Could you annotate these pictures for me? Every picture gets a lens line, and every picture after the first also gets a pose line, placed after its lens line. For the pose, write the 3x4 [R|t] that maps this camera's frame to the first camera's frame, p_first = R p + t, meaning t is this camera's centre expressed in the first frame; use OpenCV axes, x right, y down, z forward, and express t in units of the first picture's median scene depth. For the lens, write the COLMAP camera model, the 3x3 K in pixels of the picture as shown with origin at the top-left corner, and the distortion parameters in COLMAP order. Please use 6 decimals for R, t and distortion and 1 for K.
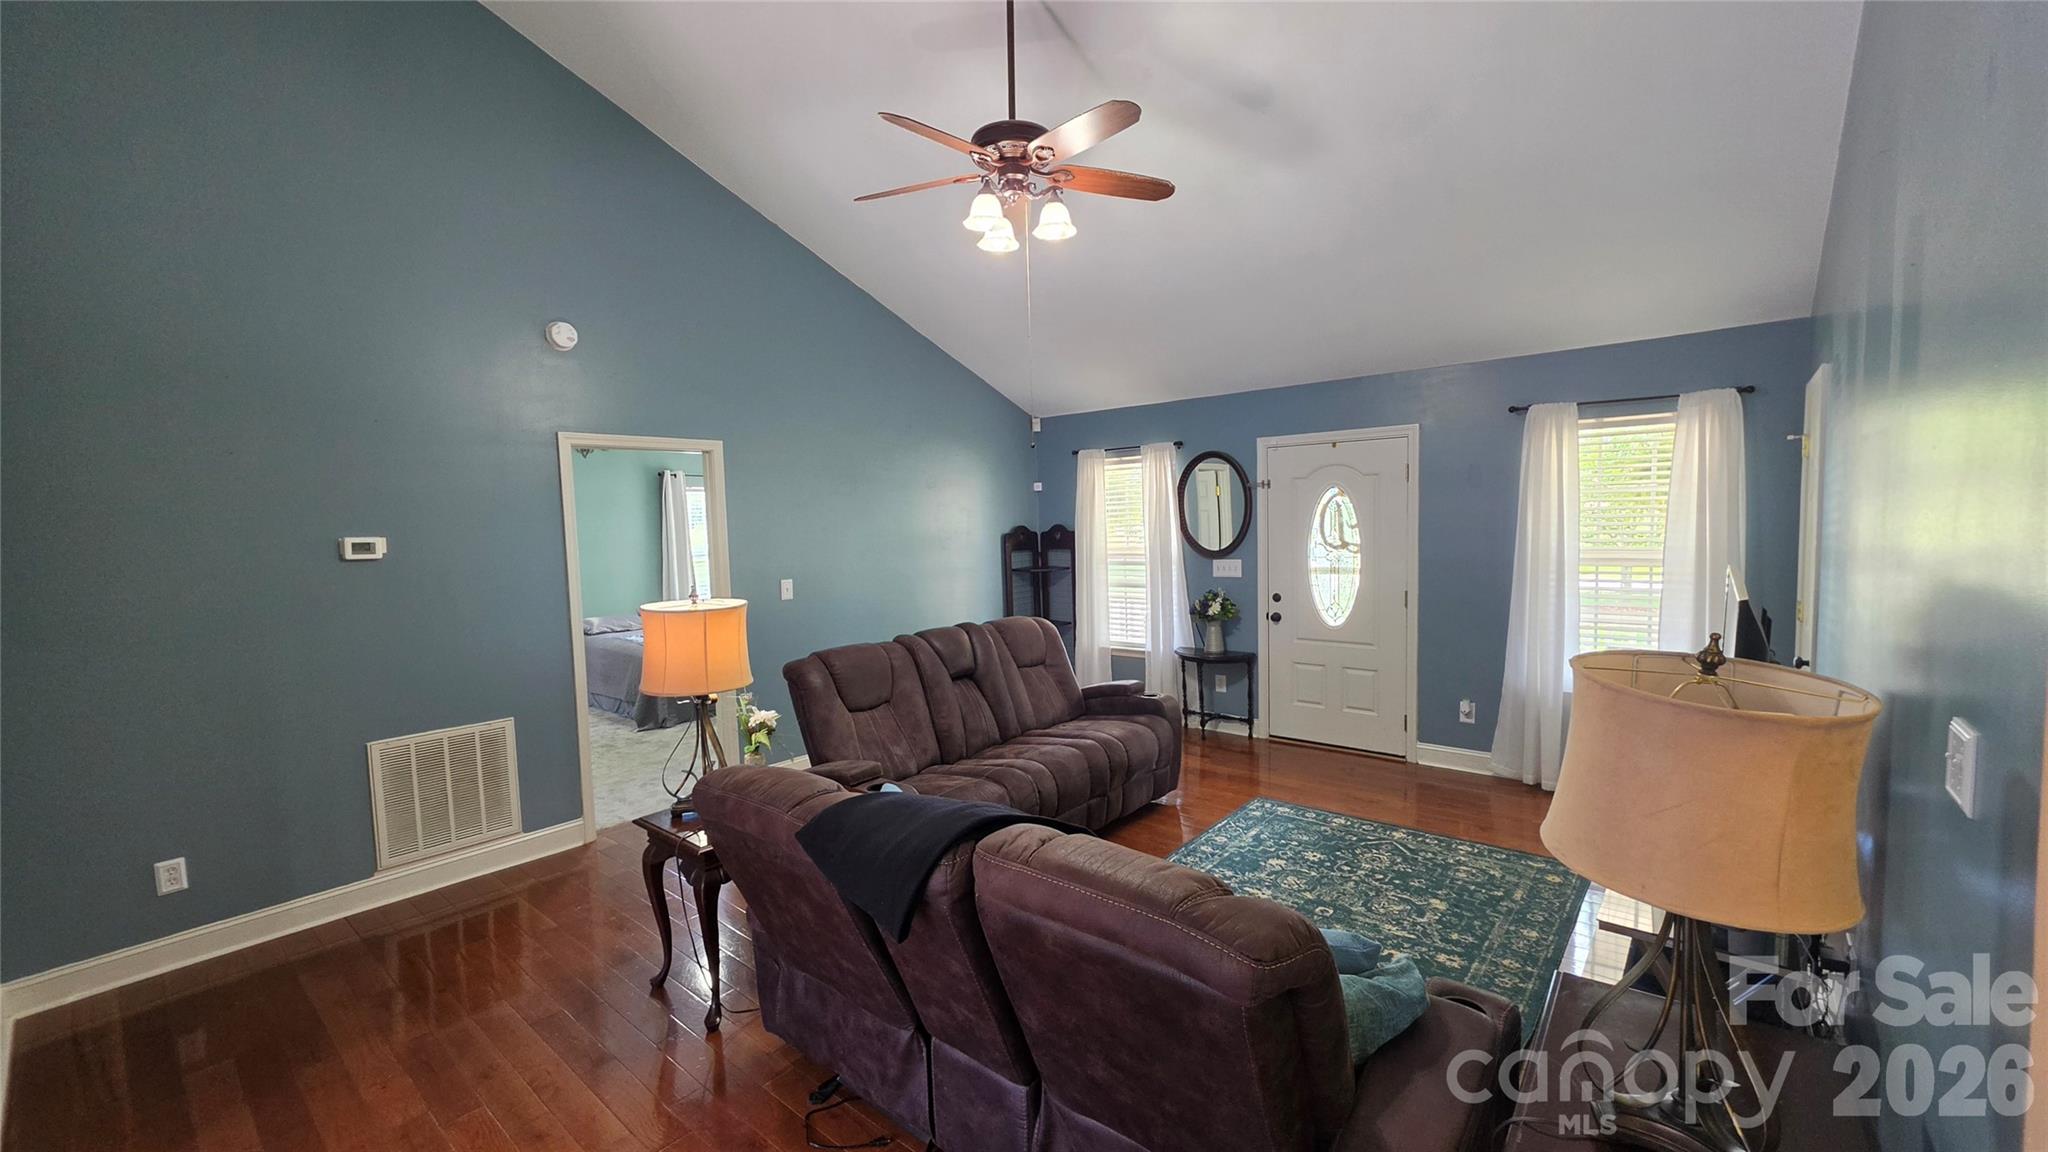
lens RADIAL K [[822.6, 0, 1022.1], [0, 822.6, 576.8], [0, 0, 1]] dist [0.000477, 0.000839]
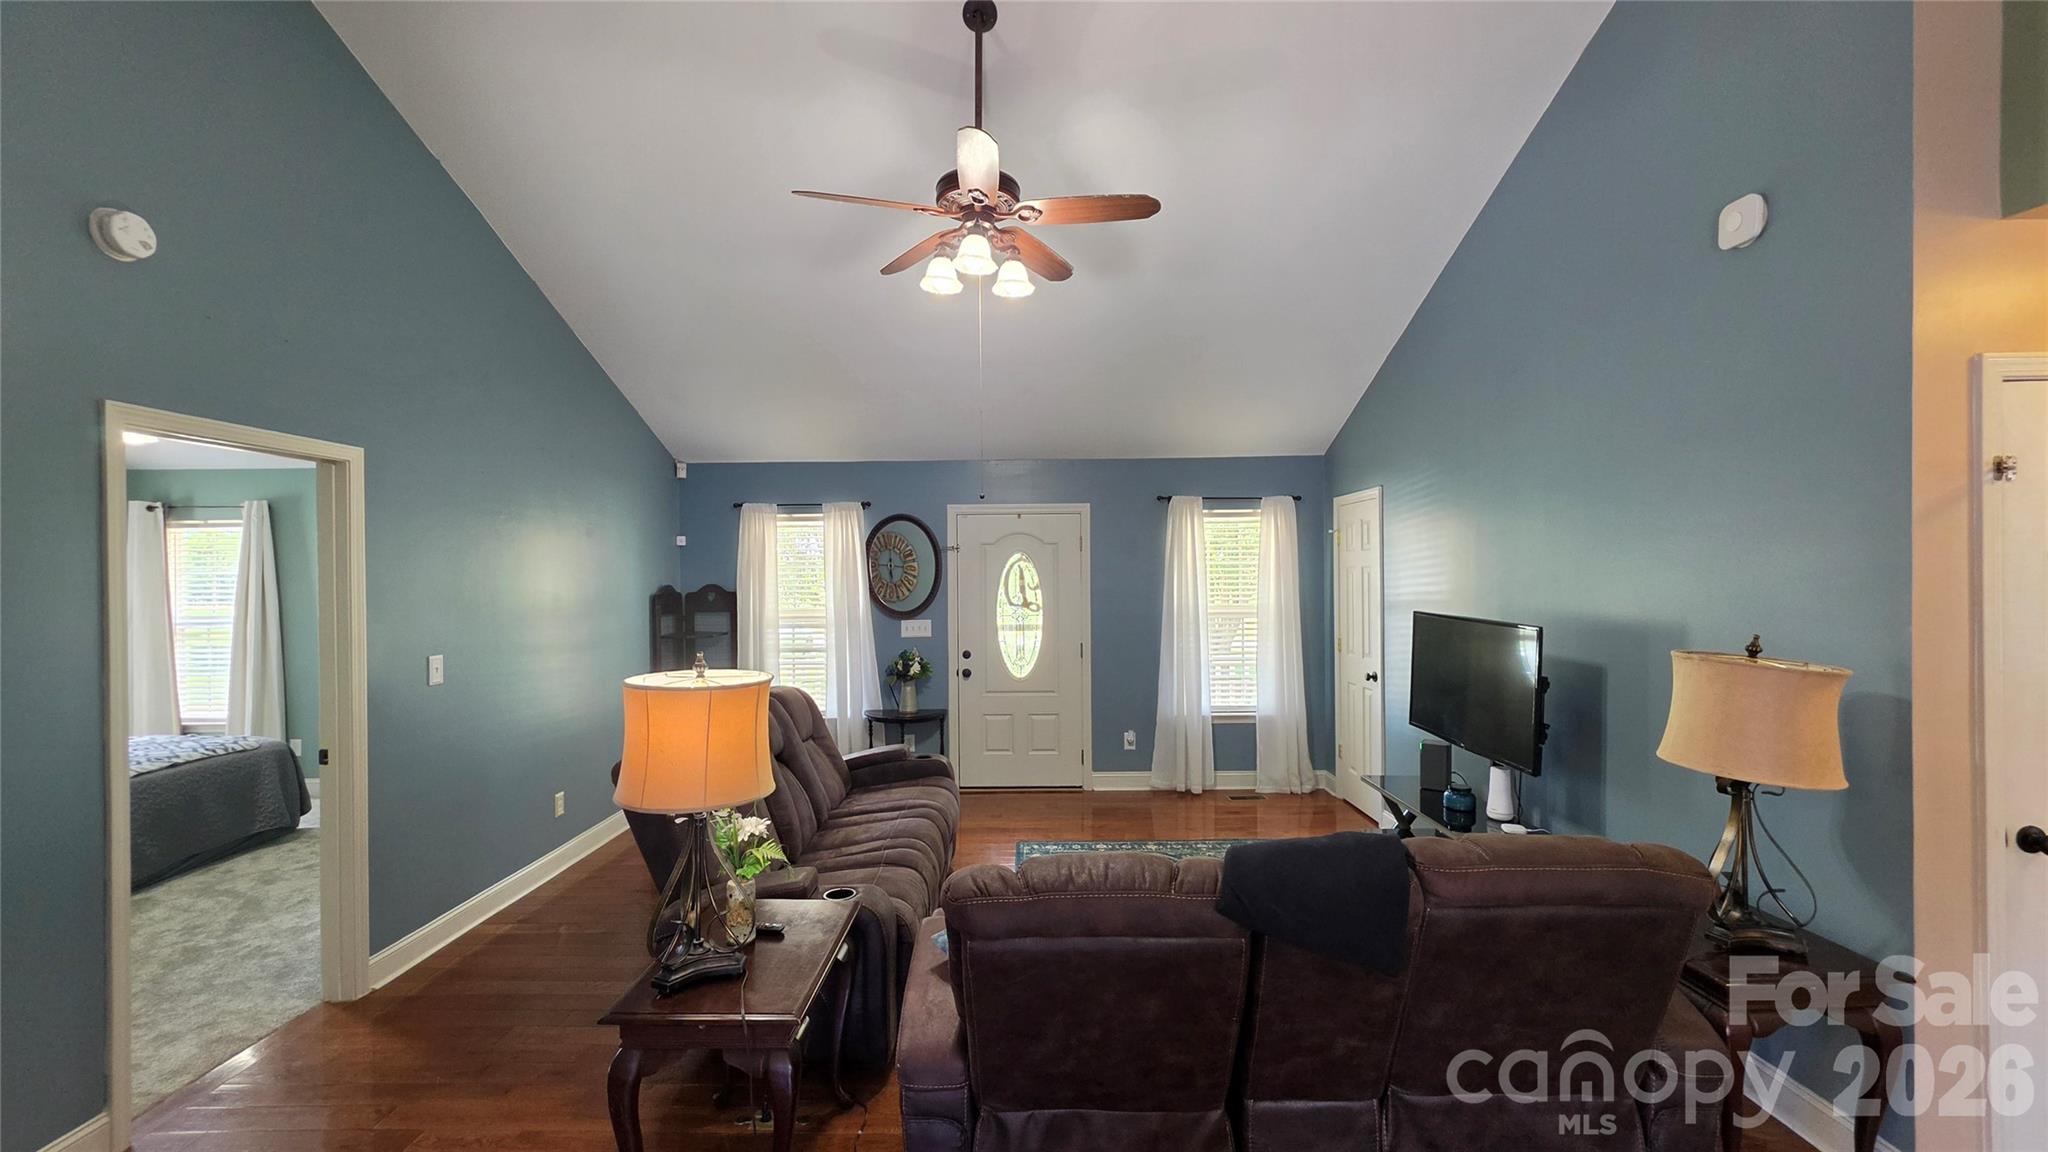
lens RADIAL K [[822.6, 0, 1022.1], [0, 822.6, 576.8], [0, 0, 1]] dist [0.000477, 0.000839]
pose [[0.765902, 0.019081, 0.642674, -0.337289], [0.034816, 0.996862, -0.071088, 0.003192], [-0.642014, 0.076821, 0.762834, 0.141459]]
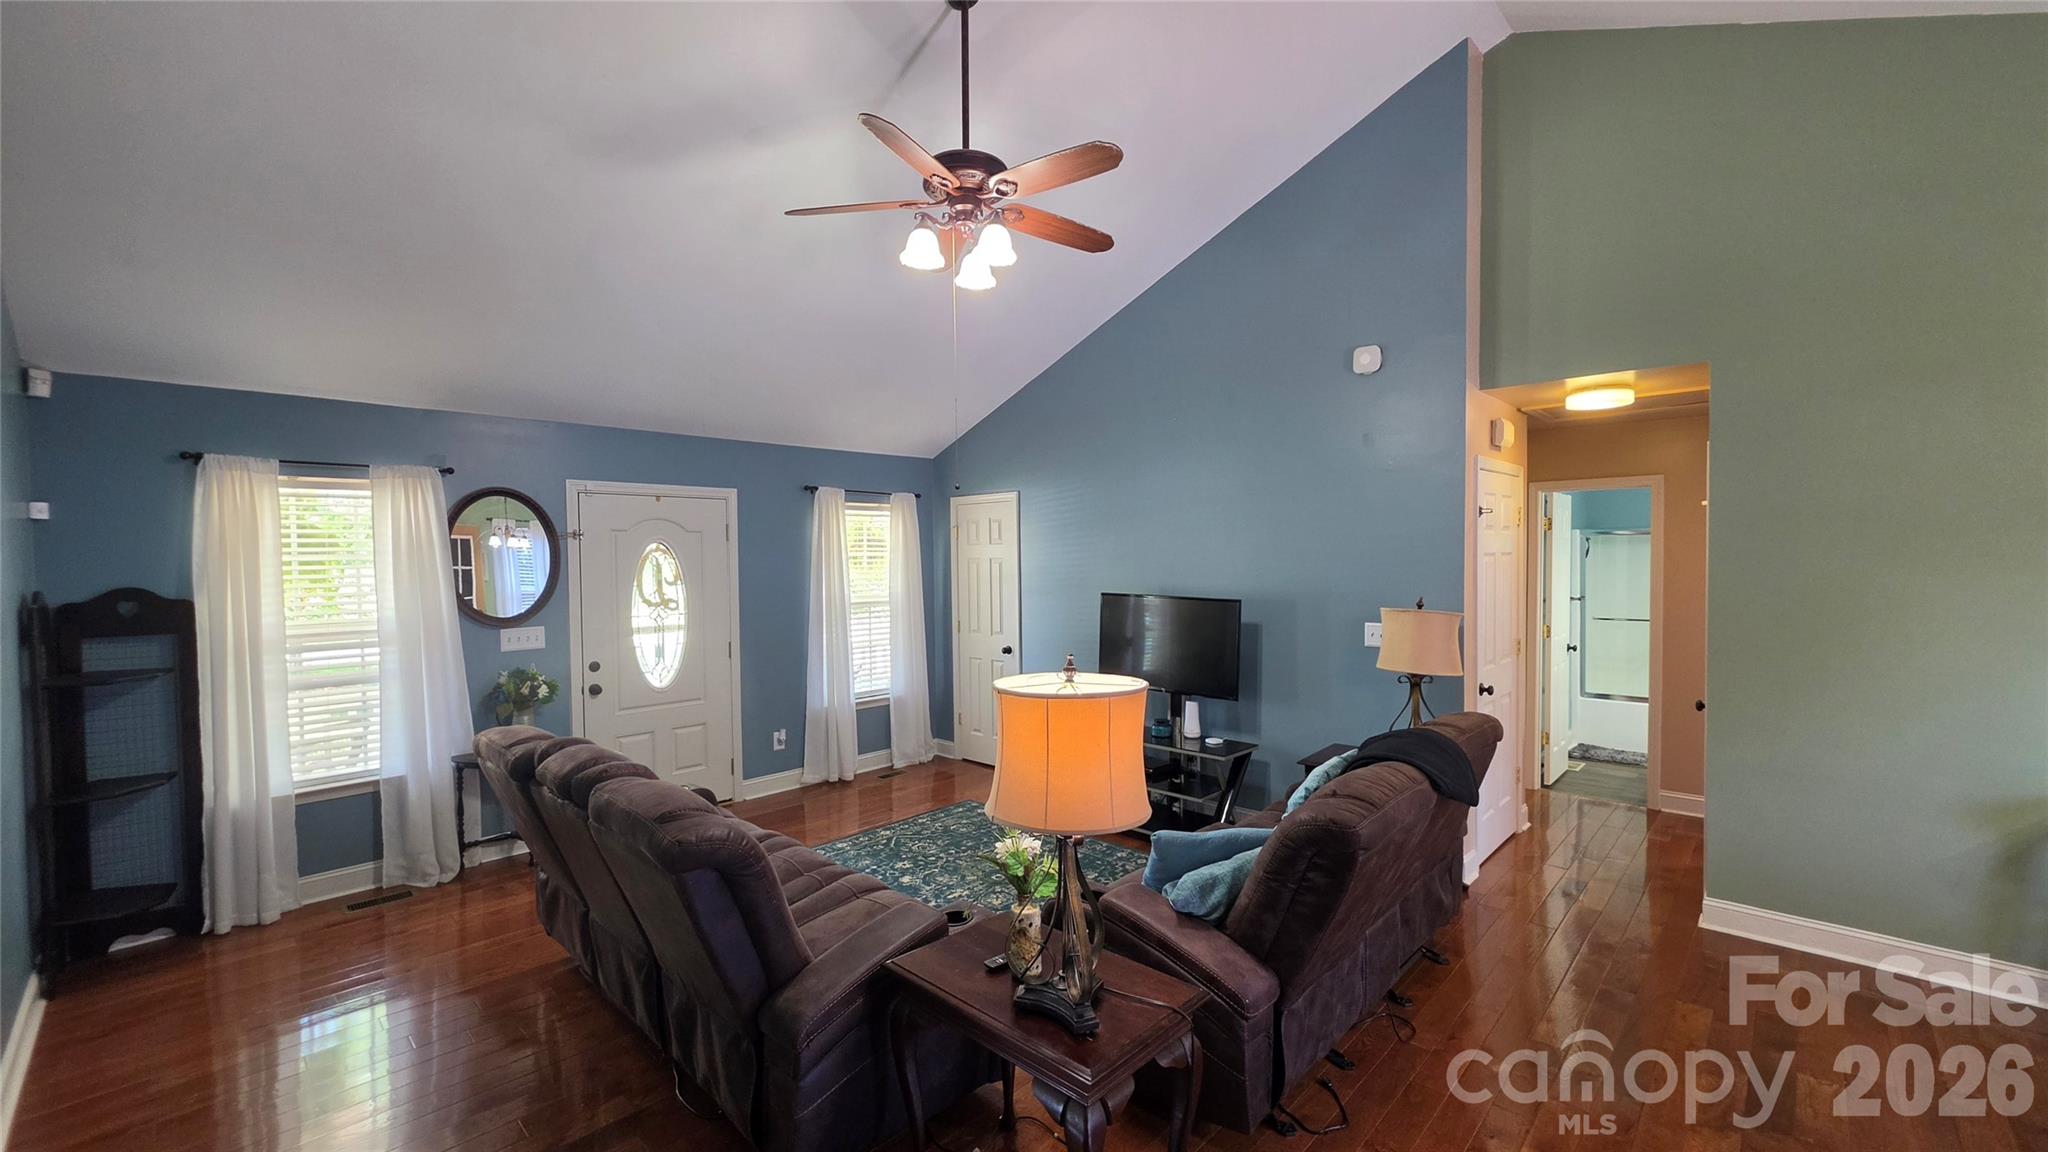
lens RADIAL K [[821.7, 0, 1022.8], [0, 821.7, 583.2], [0, 0, 1]] dist [0.000605, 0.000277]
pose [[0.060757, -0.003585, 0.998146, -0.547115], [0.082942, 0.996553, -0.001470, -0.024663], [-0.994701, 0.082878, 0.060845, 0.519423]]
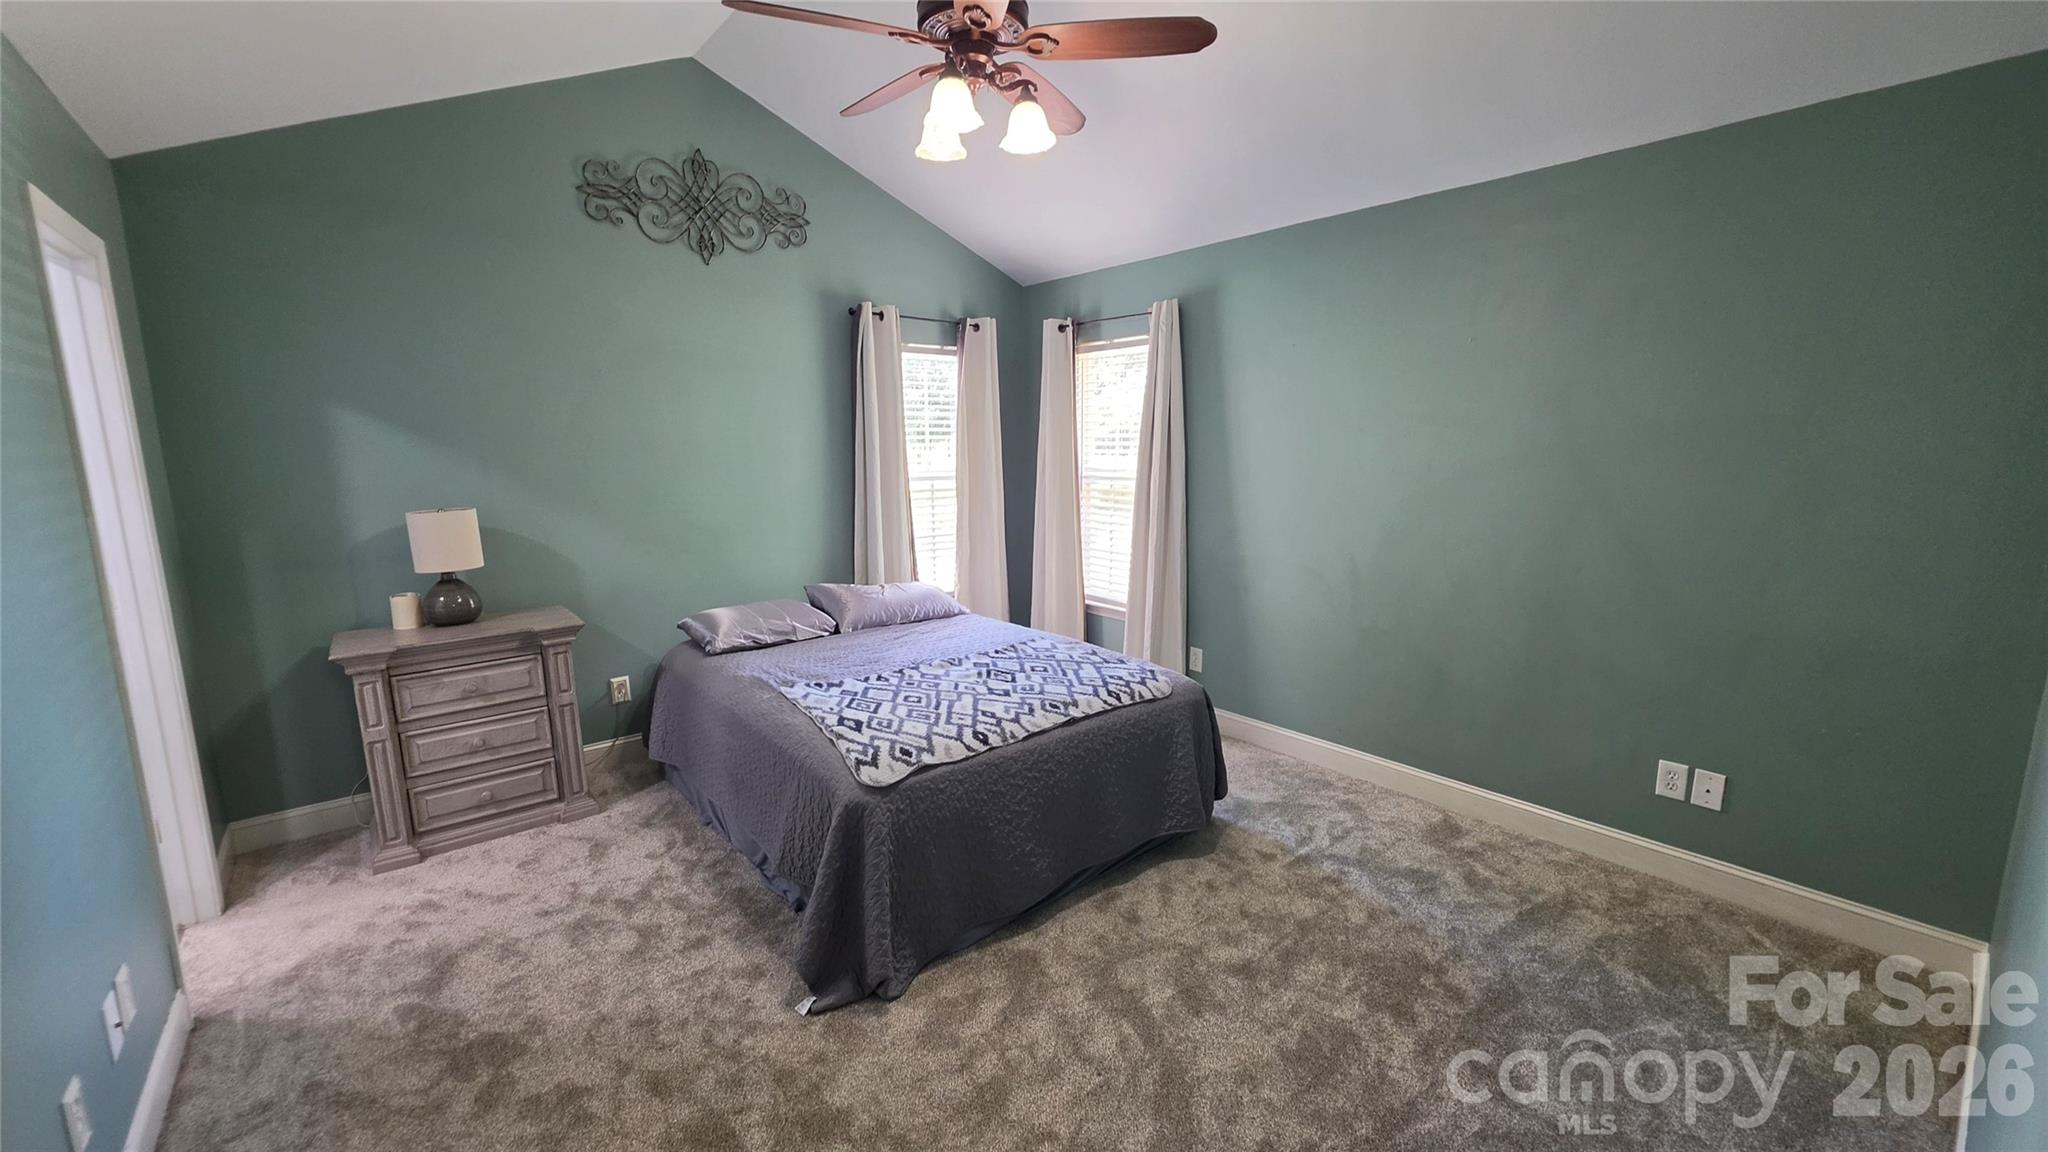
lens RADIAL K [[822.6, 0, 1022.1], [0, 822.6, 576.8], [0, 0, 1]] dist [0.000477, 0.000839]
pose [[0.983419, 0.051710, -0.173822, -0.401366], [-0.034685, 0.994423, 0.099596, -0.031909], [0.178003, -0.091915, 0.979728, 0.848311]]
